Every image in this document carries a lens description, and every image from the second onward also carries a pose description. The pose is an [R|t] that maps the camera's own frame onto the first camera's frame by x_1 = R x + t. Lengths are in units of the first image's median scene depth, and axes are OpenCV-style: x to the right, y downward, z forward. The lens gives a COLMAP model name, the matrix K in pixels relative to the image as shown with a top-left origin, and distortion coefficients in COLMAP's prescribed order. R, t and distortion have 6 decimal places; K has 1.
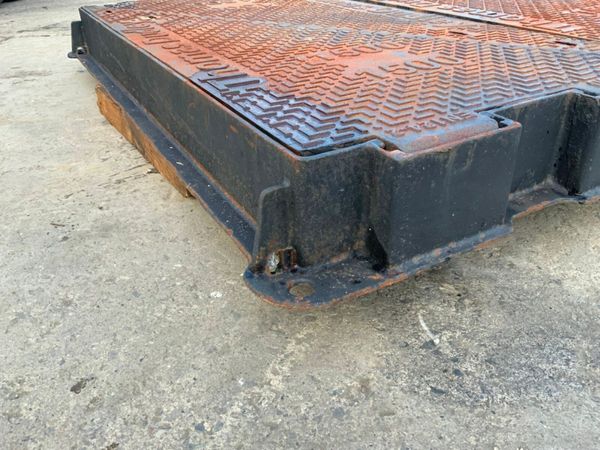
lens RADIAL K [[498.2, 0, 298.4], [0, 498.2, 224.5], [0, 0, 1]] dist [0.062336, -0.128795]
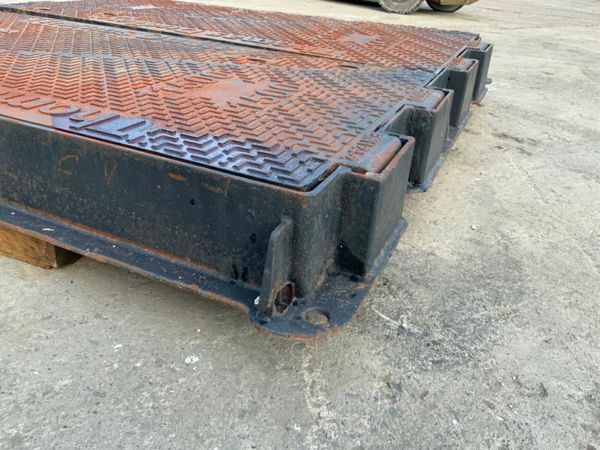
lens RADIAL K [[498.2, 0, 302.5], [0, 498.2, 222.2], [0, 0, 1]] dist [0.062336, -0.128795]
pose [[0.800328, -0.208727, 0.562057, -0.522525], [0.226854, 0.973172, 0.038377, -0.102290], [-0.554988, 0.096790, 0.826208, 0.132866]]
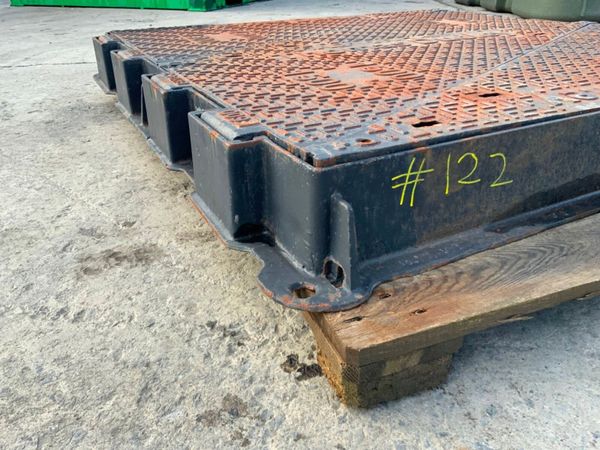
lens RADIAL K [[498.2, 0, 301.7], [0, 498.2, 229.6], [0, 0, 1]] dist [0.062336, -0.128795]
pose [[-0.027226, 0.500702, -0.865191, 3.036845], [-0.501475, 0.741882, 0.445121, -1.120080], [0.864743, 0.445991, 0.230891, 1.678993]]
